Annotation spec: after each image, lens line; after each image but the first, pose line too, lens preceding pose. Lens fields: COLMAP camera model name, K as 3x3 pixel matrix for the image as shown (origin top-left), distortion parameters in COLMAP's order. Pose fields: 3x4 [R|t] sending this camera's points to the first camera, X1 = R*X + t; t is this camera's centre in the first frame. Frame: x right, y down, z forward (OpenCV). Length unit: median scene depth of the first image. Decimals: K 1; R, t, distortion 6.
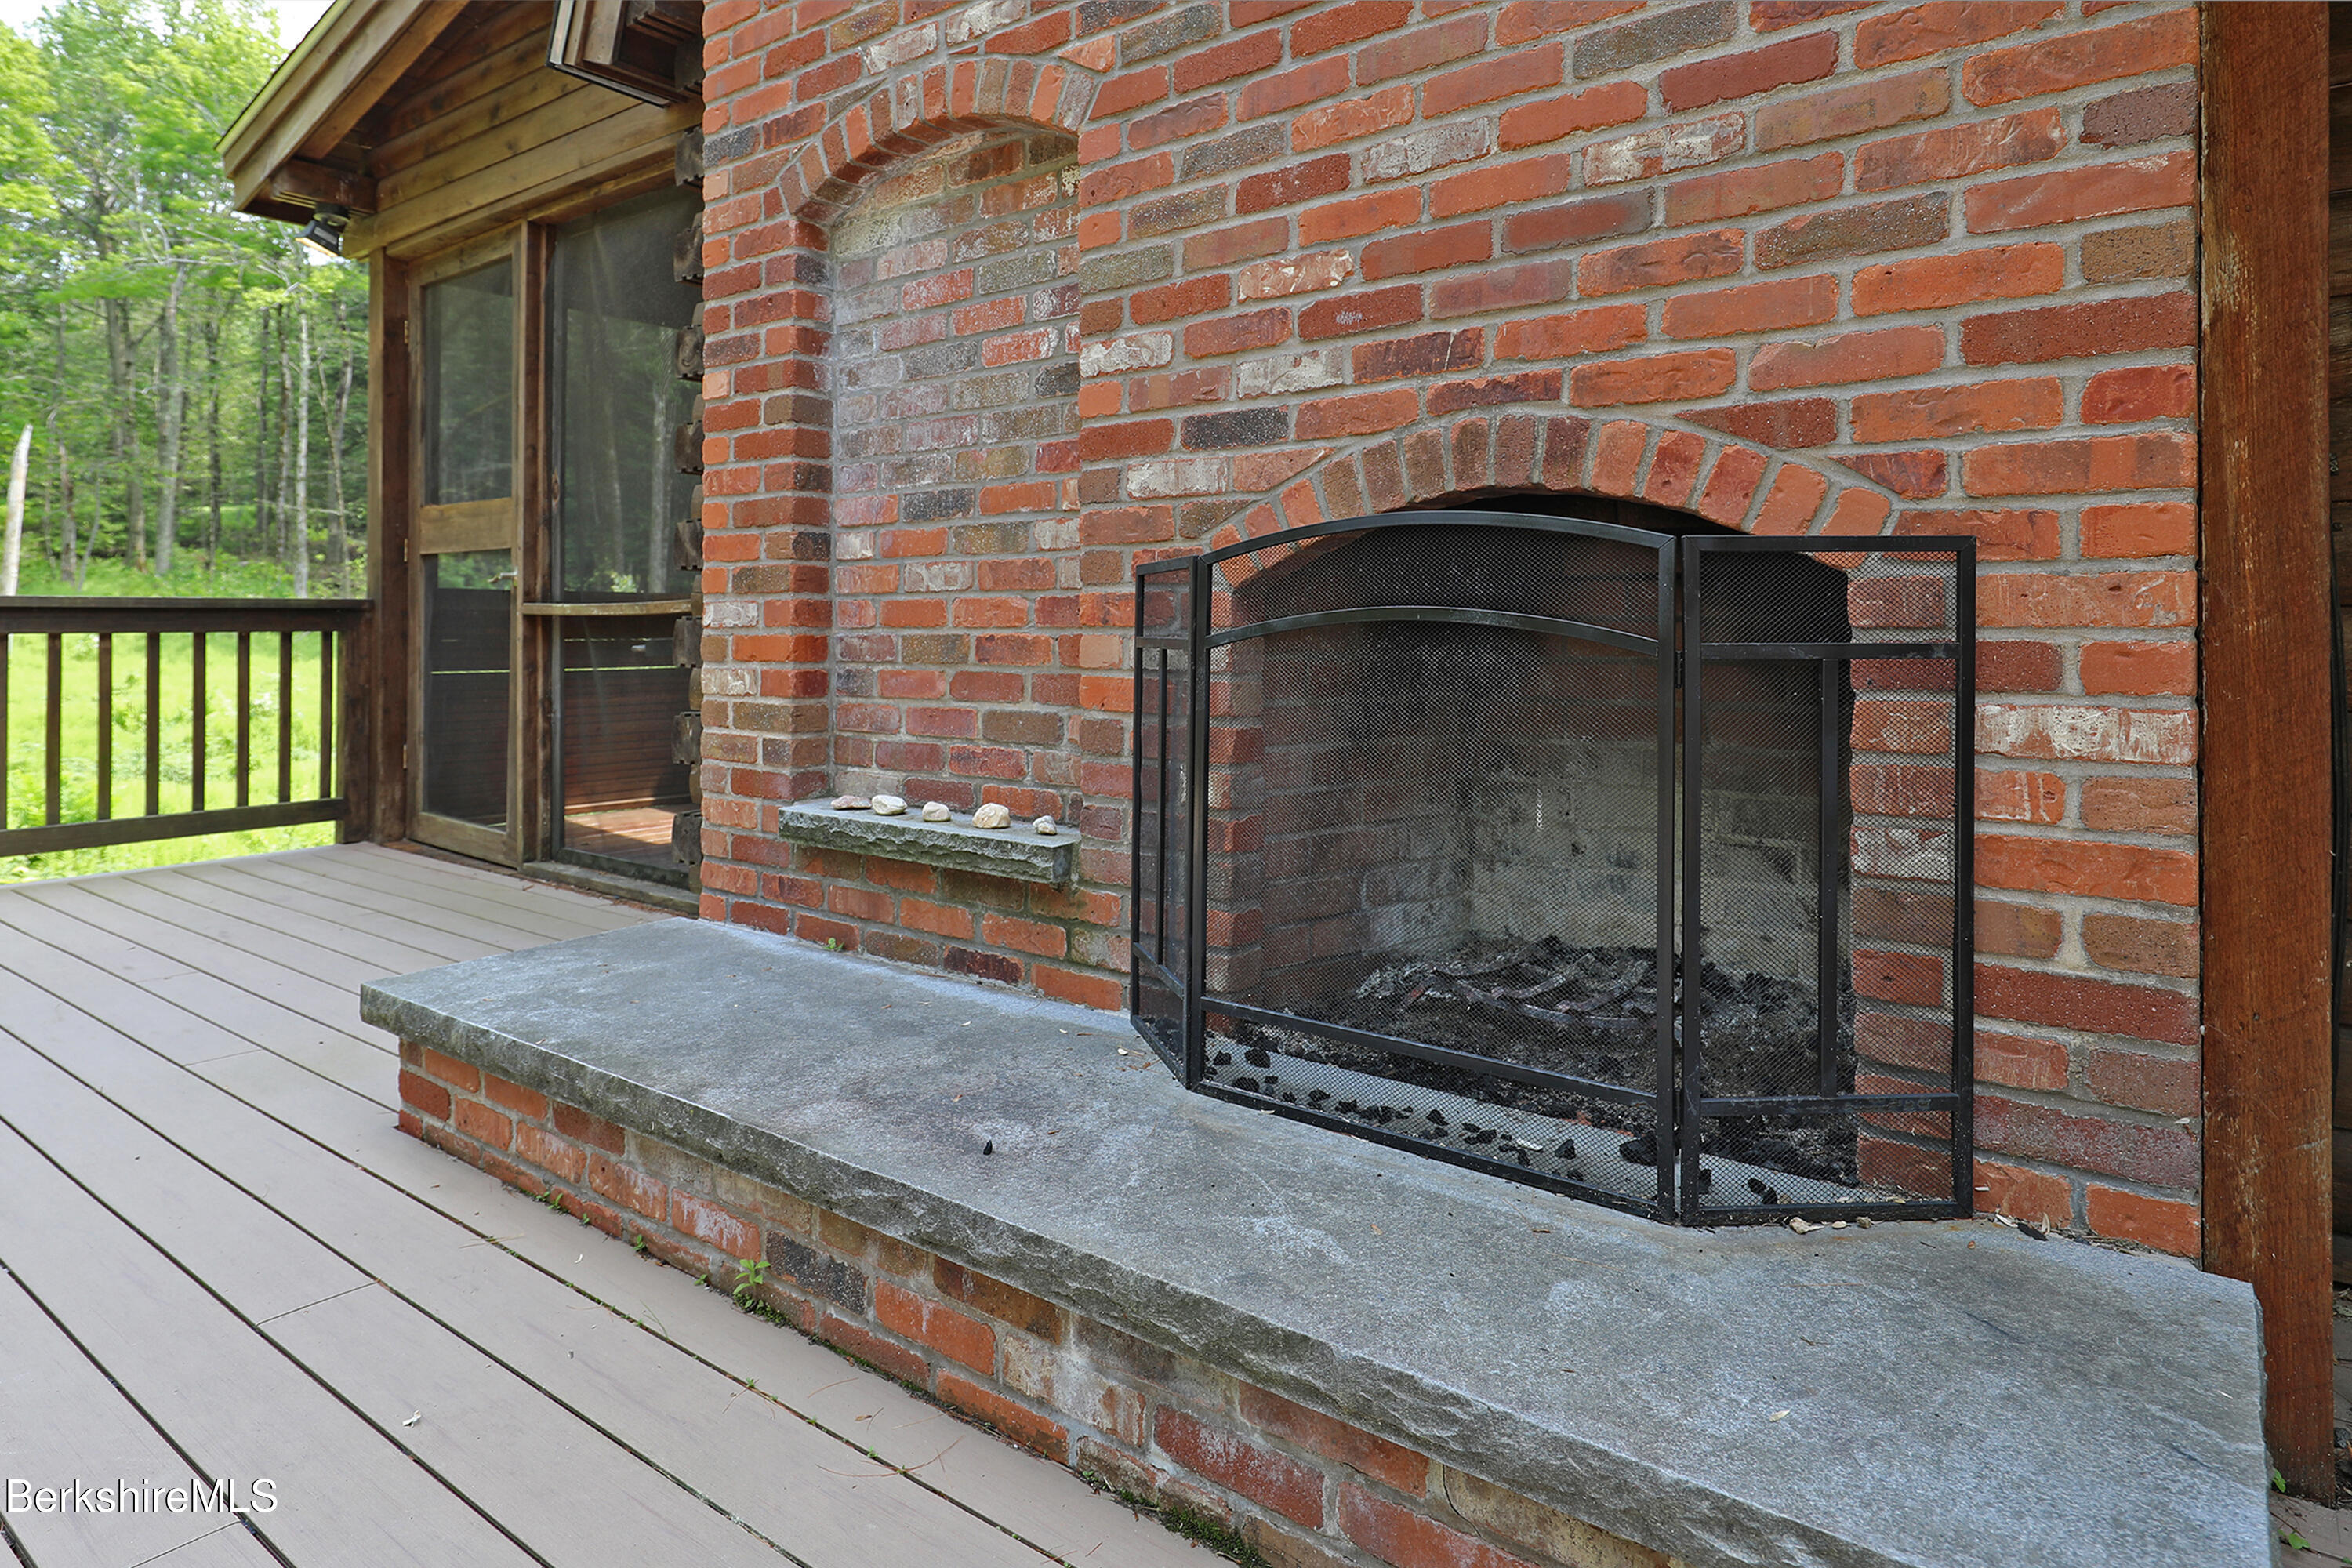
lens RADIAL K [[1351.7, 0, 1147.1], [0, 1351.7, 619.8], [0, 0, 1]] dist [0.012790, -0.002429]
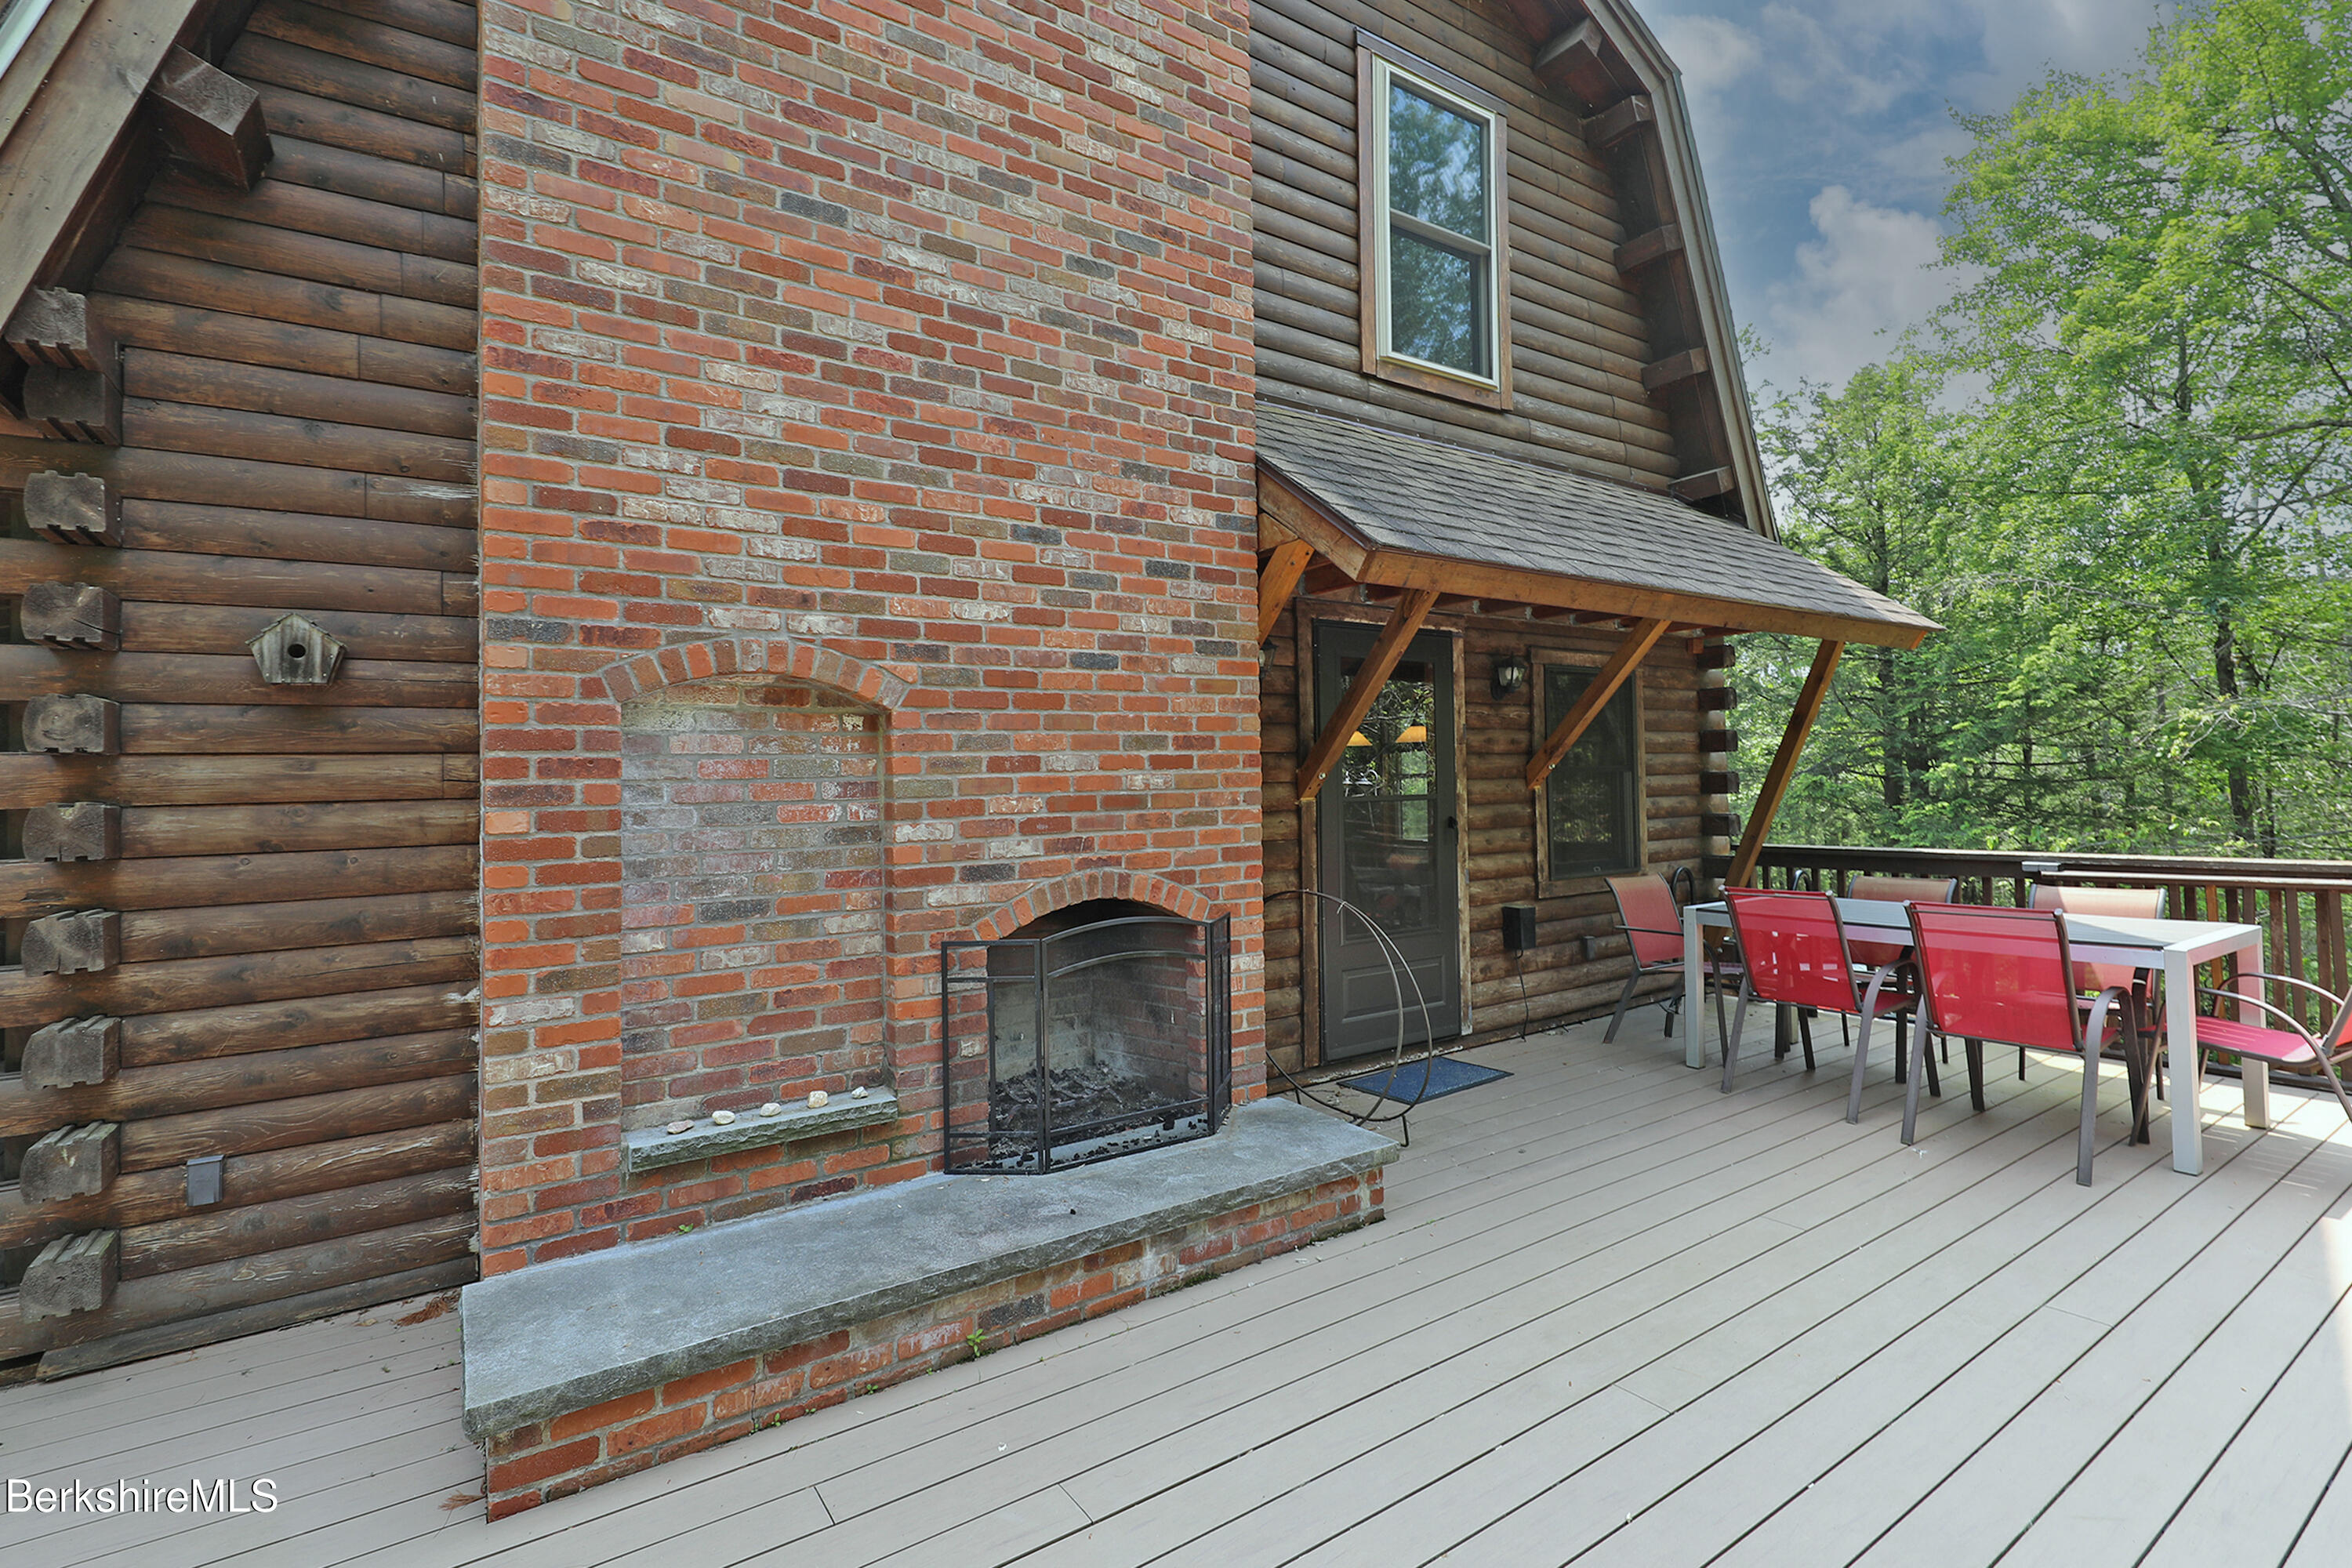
lens RADIAL K [[1076.3, 0, 1186.2], [0, 1076.3, 778.3], [0, 0, 1]] dist [0.005359, -0.000309]
pose [[0.297982, 0.002851, 0.954567, -1.353217], [0.015753, 0.999845, -0.007904, -0.251287], [-0.954442, 0.017392, 0.297891, 0.180817]]
